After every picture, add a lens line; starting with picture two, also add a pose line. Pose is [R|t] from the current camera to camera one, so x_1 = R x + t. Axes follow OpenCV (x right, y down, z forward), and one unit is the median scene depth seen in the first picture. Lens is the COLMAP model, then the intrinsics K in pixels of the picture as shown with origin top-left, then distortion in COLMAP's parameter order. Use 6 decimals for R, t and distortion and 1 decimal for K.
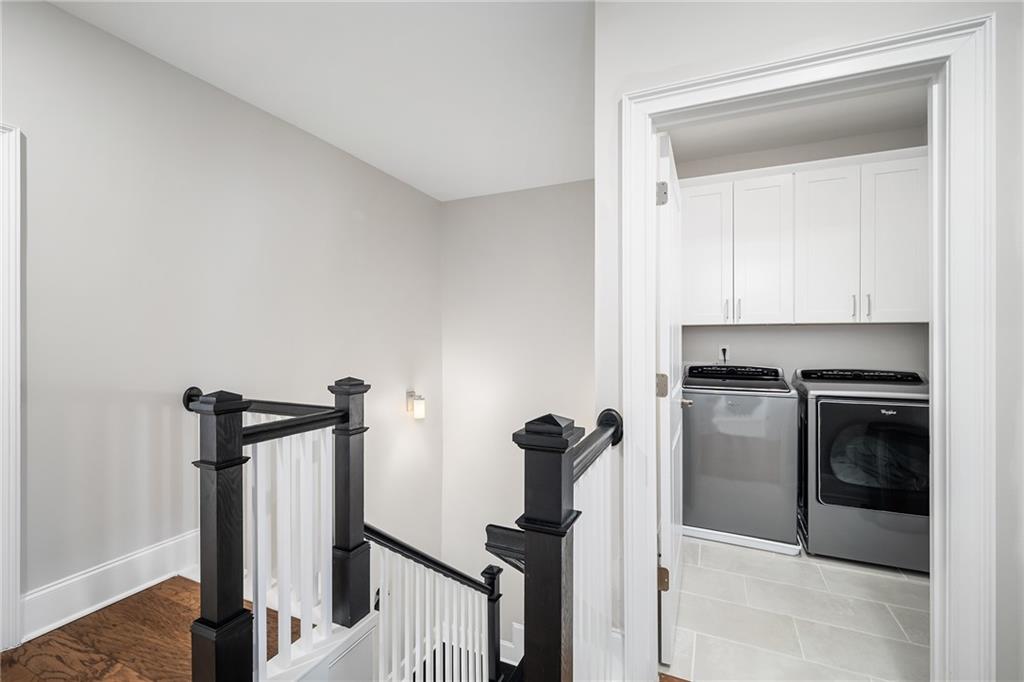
lens RADIAL K [[446.1, 0, 508.4], [0, 446.1, 346.2], [0, 0, 1]] dist [-0.026348, -0.000044]
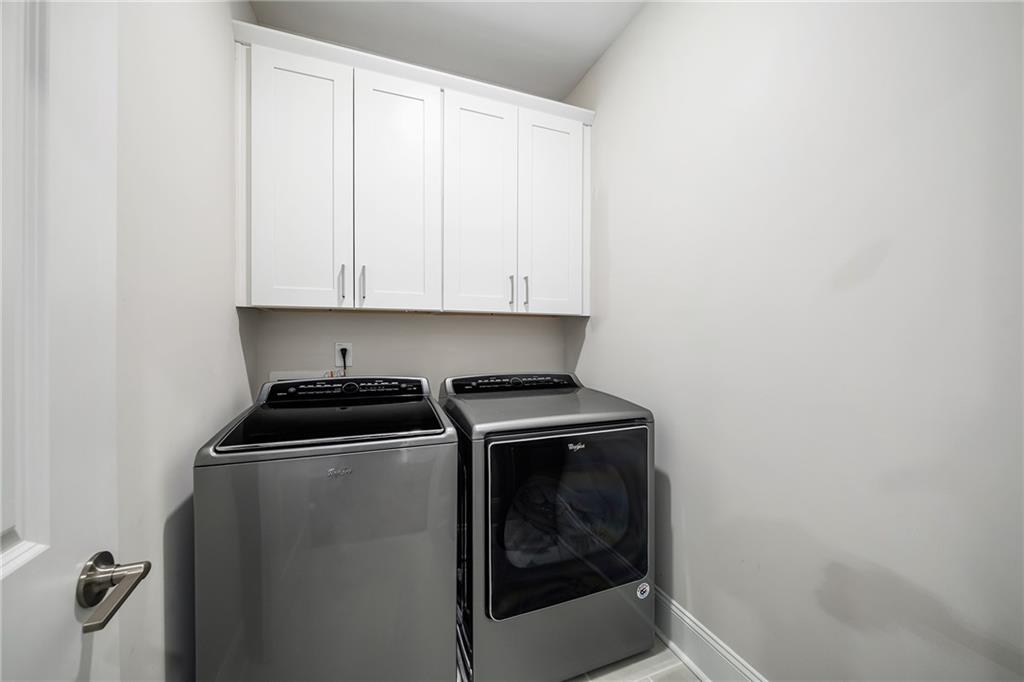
lens RADIAL K [[378.1, 0, 510.4], [0, 378.1, 341.1], [0, 0, 1]] dist [0.001403, -0.000519]
pose [[0.701248, -0.005119, 0.712899, 0.318552], [0.005895, 0.999982, 0.001381, -0.005532], [-0.712893, 0.003234, 0.701265, 0.537614]]
